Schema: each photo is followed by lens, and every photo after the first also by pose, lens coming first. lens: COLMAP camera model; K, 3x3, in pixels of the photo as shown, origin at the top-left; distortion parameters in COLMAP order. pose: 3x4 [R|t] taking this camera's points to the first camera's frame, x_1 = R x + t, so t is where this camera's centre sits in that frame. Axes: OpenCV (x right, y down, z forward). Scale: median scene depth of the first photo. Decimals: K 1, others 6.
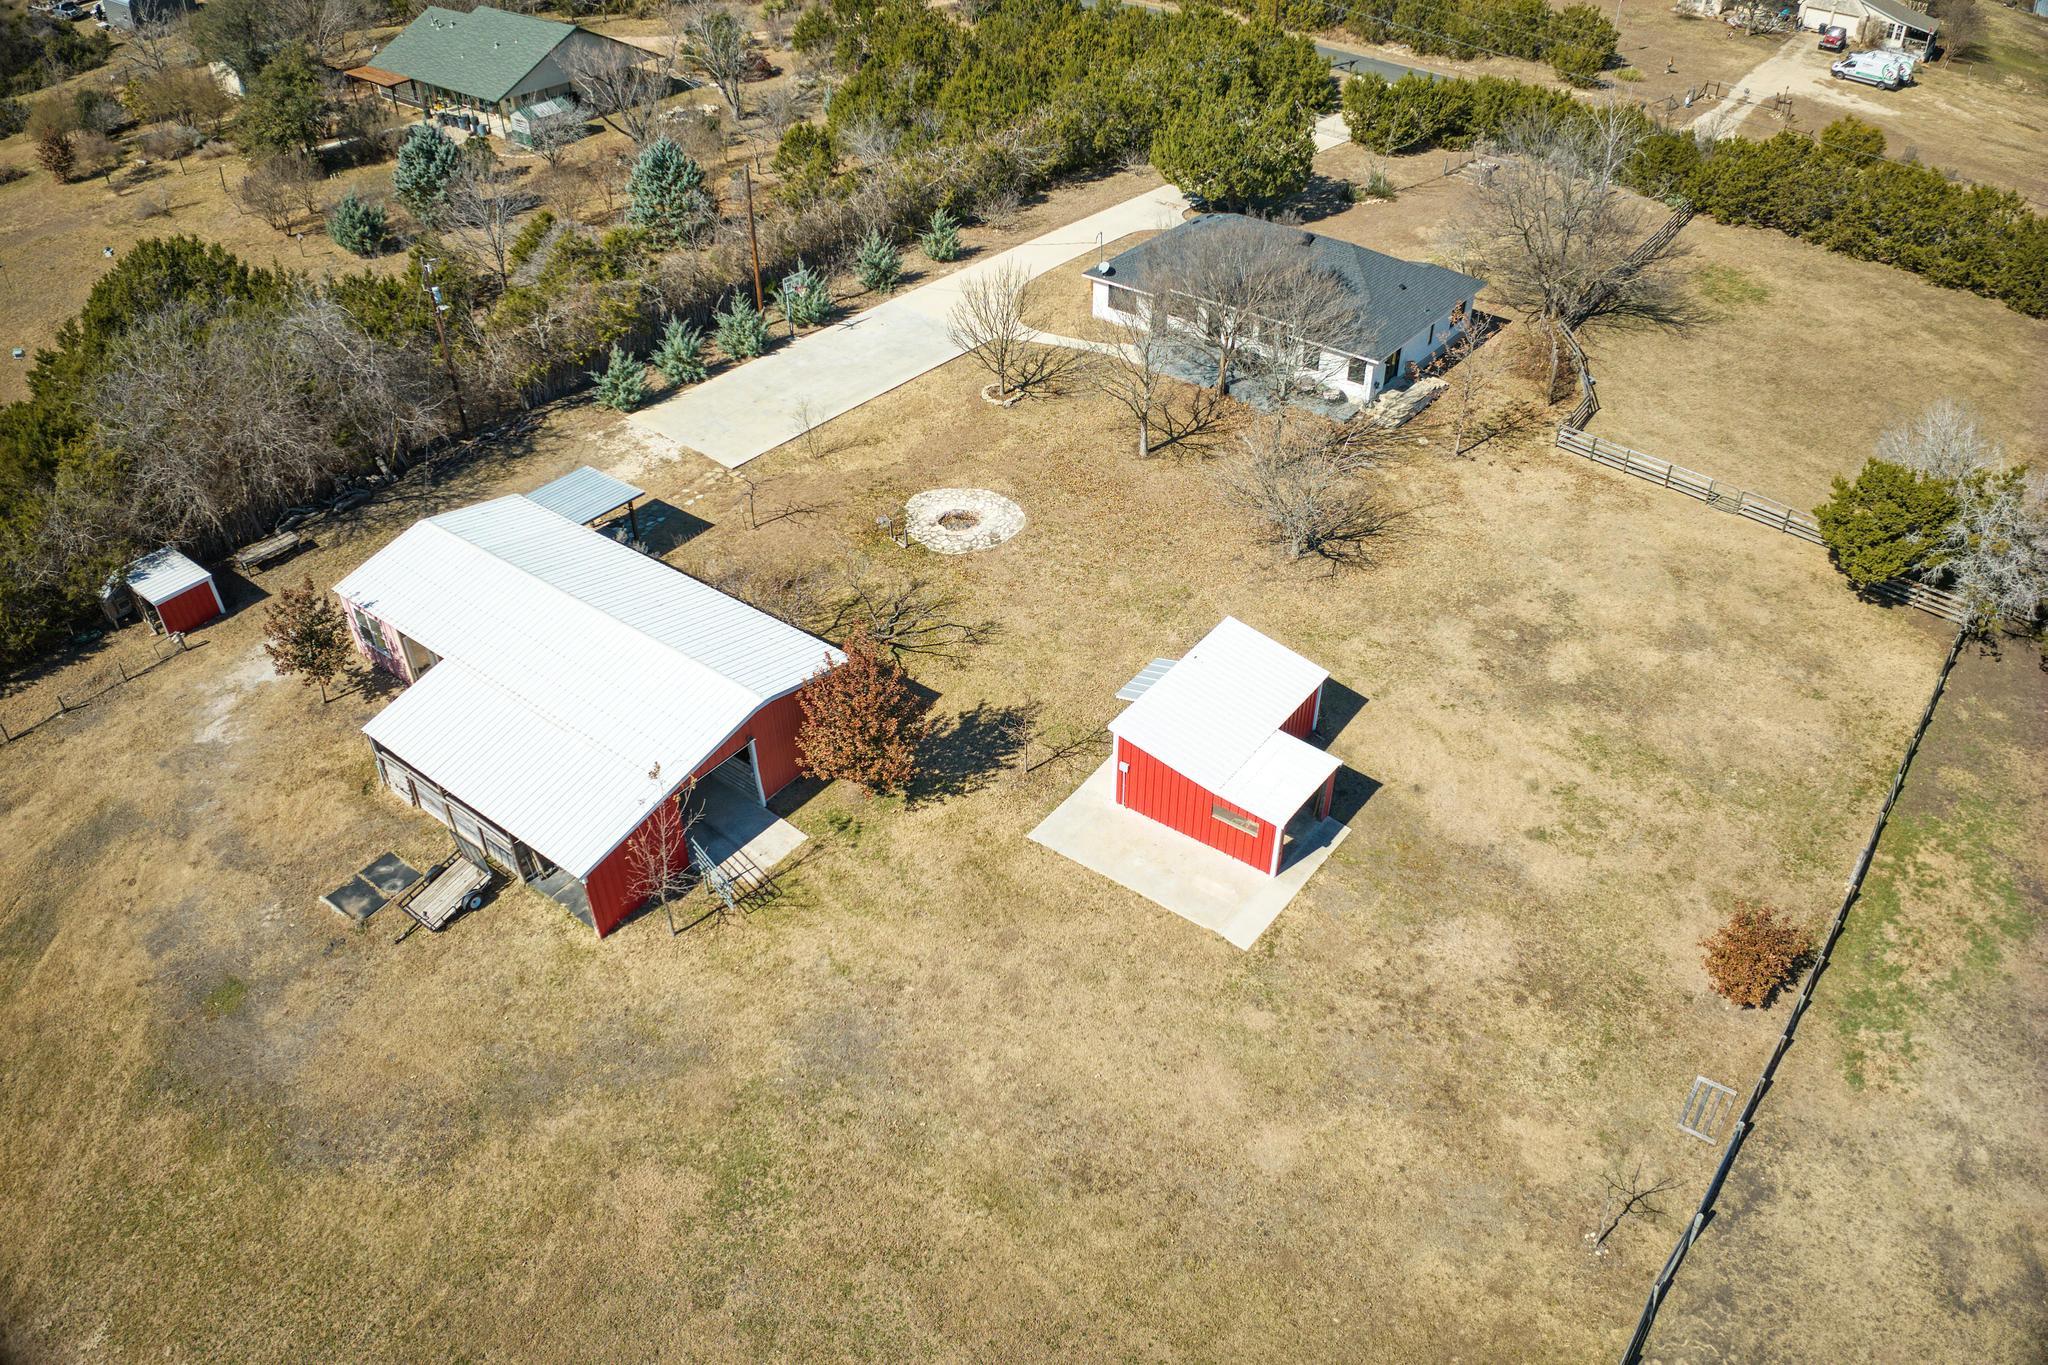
lens RADIAL K [[1441.8, 0, 1024.0], [0, 1441.8, 682.5], [0, 0, 1]] dist [-0.094006, -0.021116]
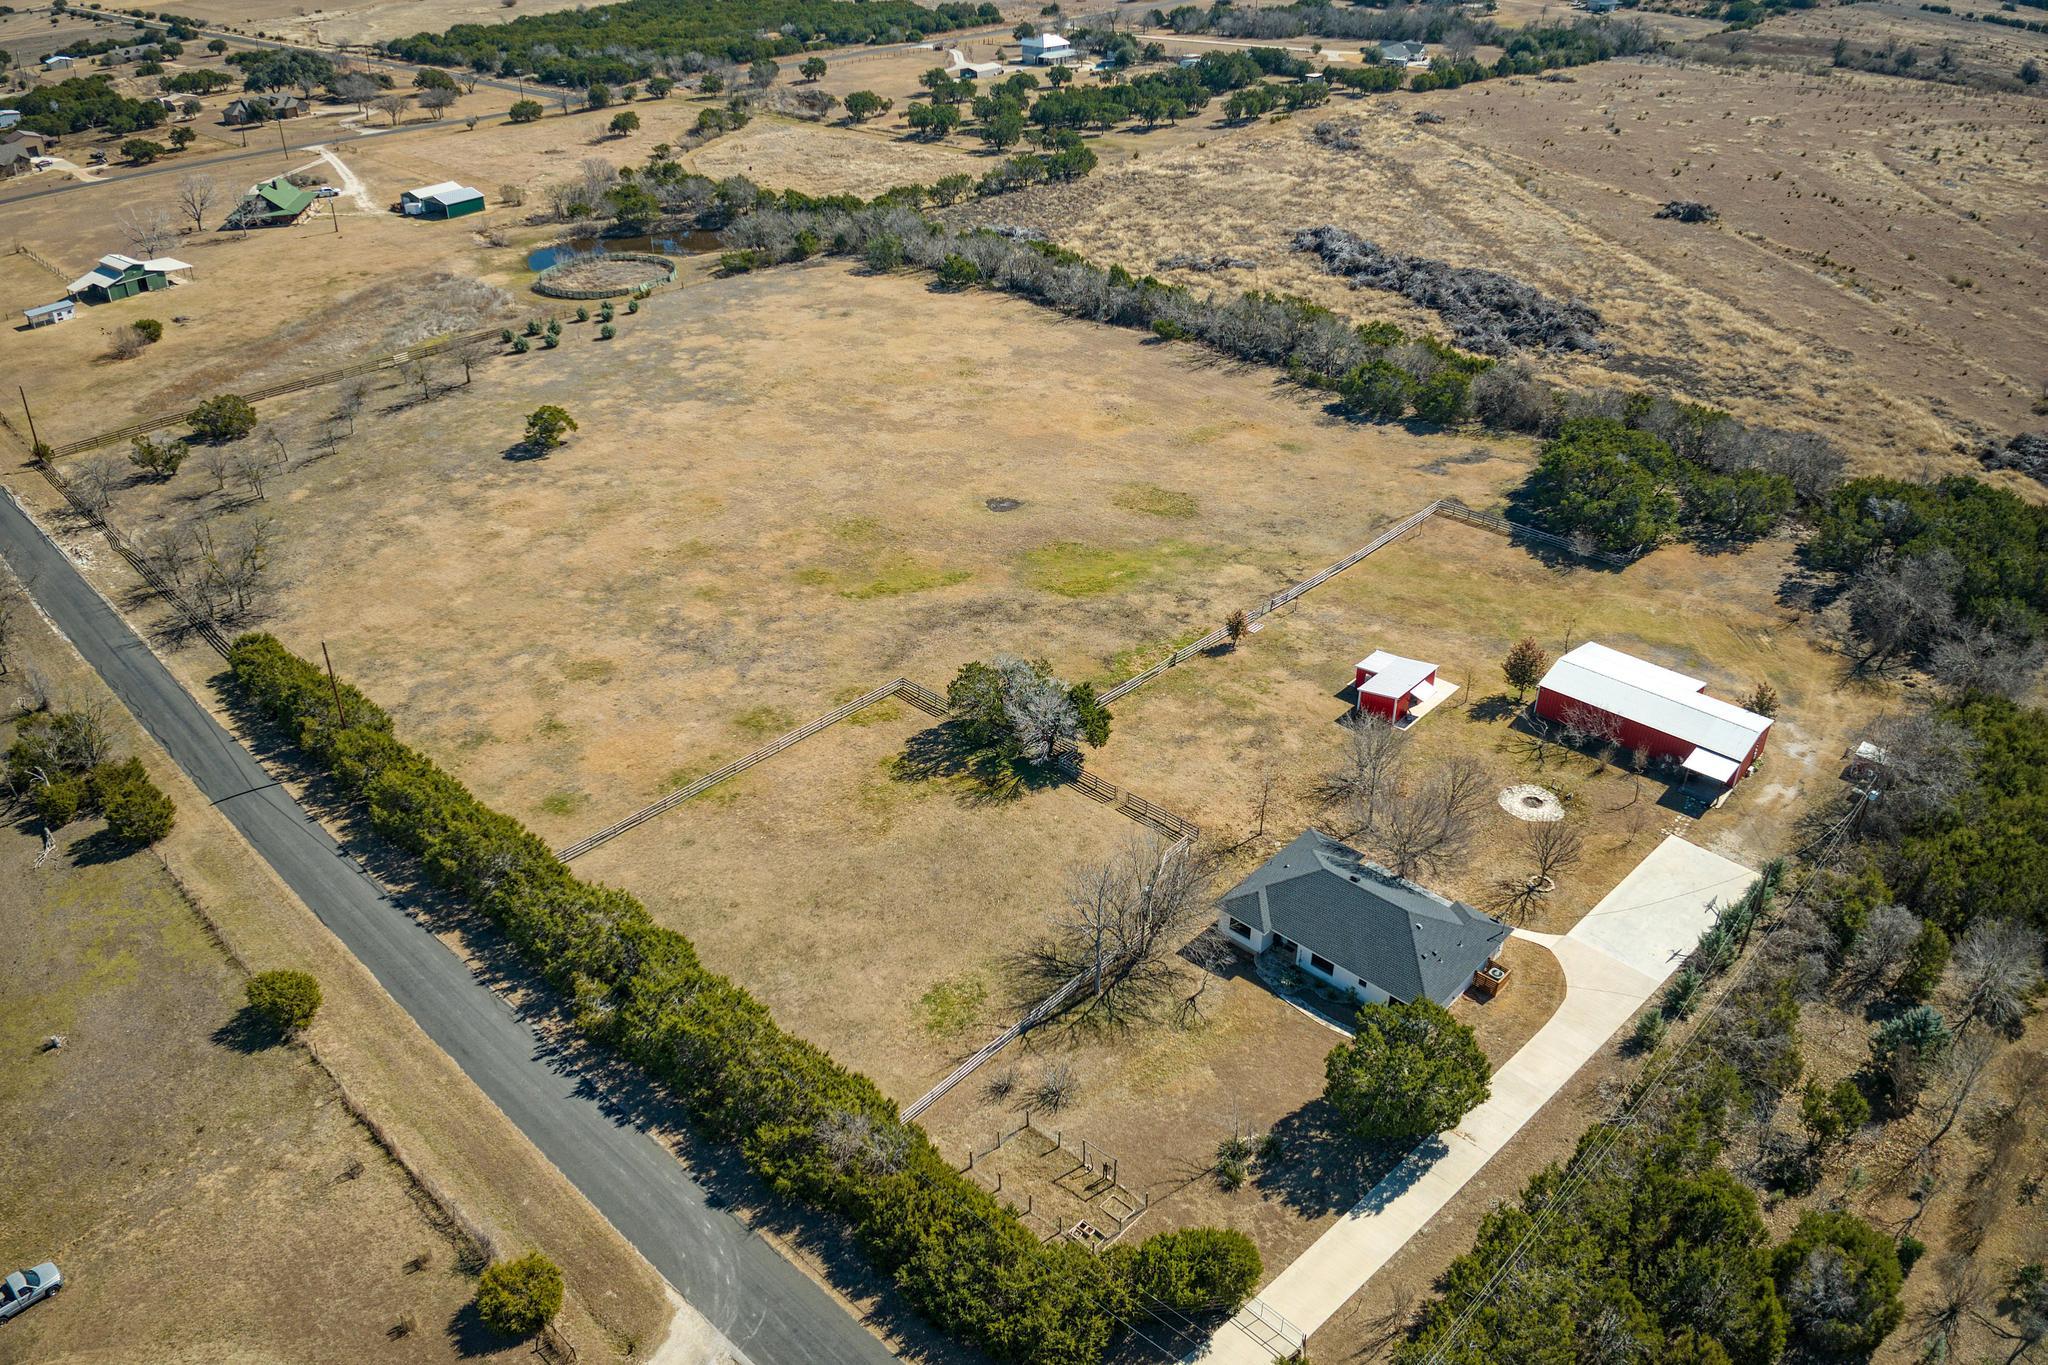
lens RADIAL K [[1441.8, 0, 1024.0], [0, 1441.8, 682.5], [0, 0, 1]] dist [-0.094006, -0.021116]
pose [[-0.995765, -0.050944, 0.076527, 0.499701], [0.054139, 0.347821, 0.935997, -2.003704], [-0.074301, 0.936176, -0.343590, 1.557190]]
